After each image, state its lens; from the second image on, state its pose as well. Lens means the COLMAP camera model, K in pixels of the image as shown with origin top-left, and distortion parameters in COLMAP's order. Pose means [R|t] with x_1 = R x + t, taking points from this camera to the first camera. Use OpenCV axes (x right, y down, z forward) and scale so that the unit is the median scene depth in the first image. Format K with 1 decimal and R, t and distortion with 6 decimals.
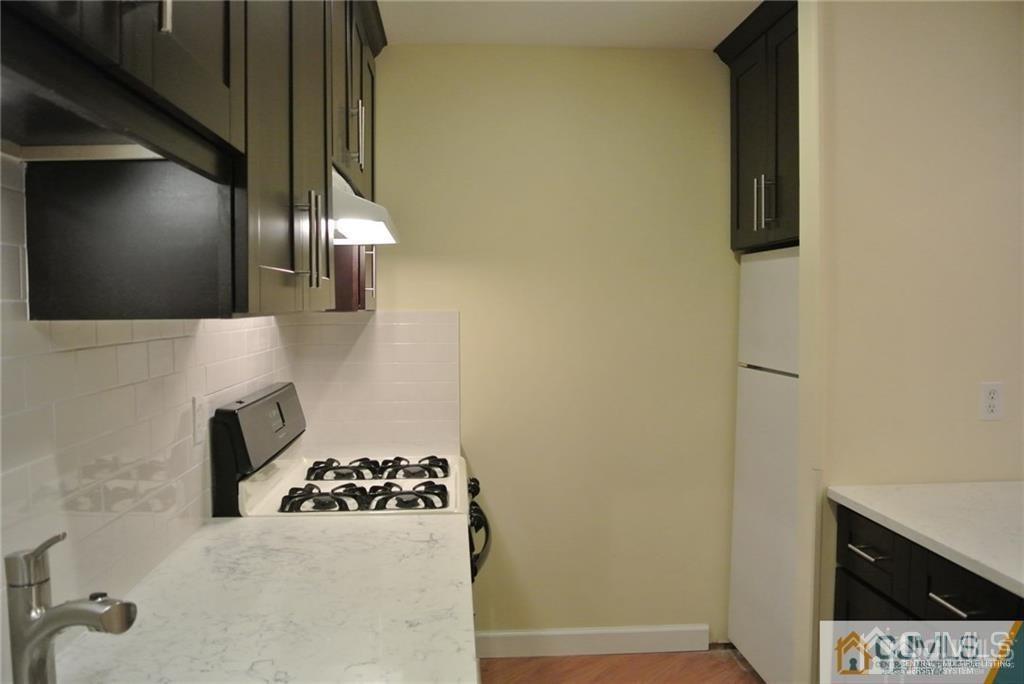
lens RADIAL K [[796.9, 0, 511.6], [0, 796.9, 338.2], [0, 0, 1]] dist [-0.047423, -0.009123]
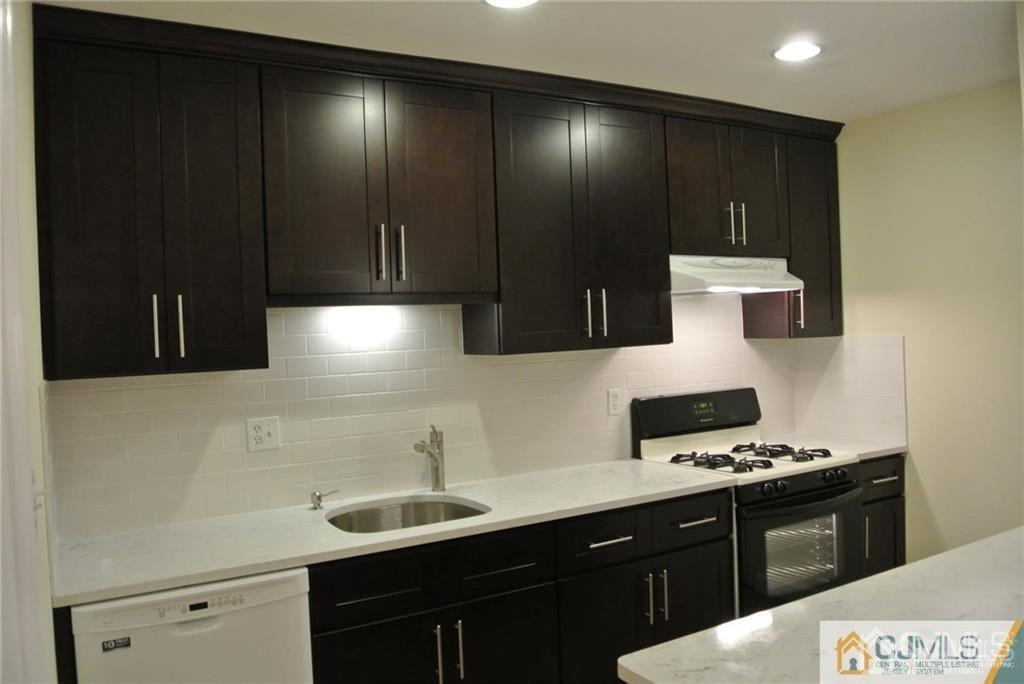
lens RADIAL K [[796.9, 0, 509.7], [0, 796.9, 341.6], [0, 0, 1]] dist [-0.047423, -0.009123]
pose [[0.443004, -0.005310, -0.896504, 0.930849], [-0.000544, 0.999981, -0.006191, -0.023840], [0.896519, 0.003231, 0.442993, -0.047925]]
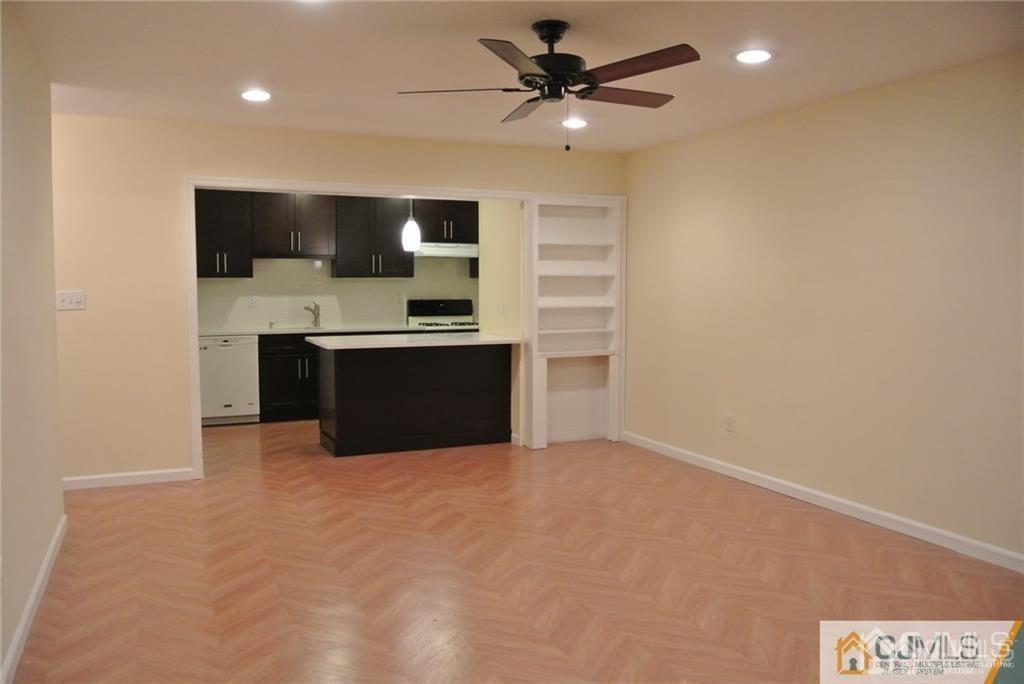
lens RADIAL K [[796.9, 0, 505.9], [0, 796.9, 336.7], [0, 0, 1]] dist [-0.047423, -0.009123]
pose [[0.342721, 0.061060, -0.937451, 3.275365], [-0.038975, 0.997951, 0.050752, 0.039481], [0.938628, 0.019144, 0.344398, -0.011644]]
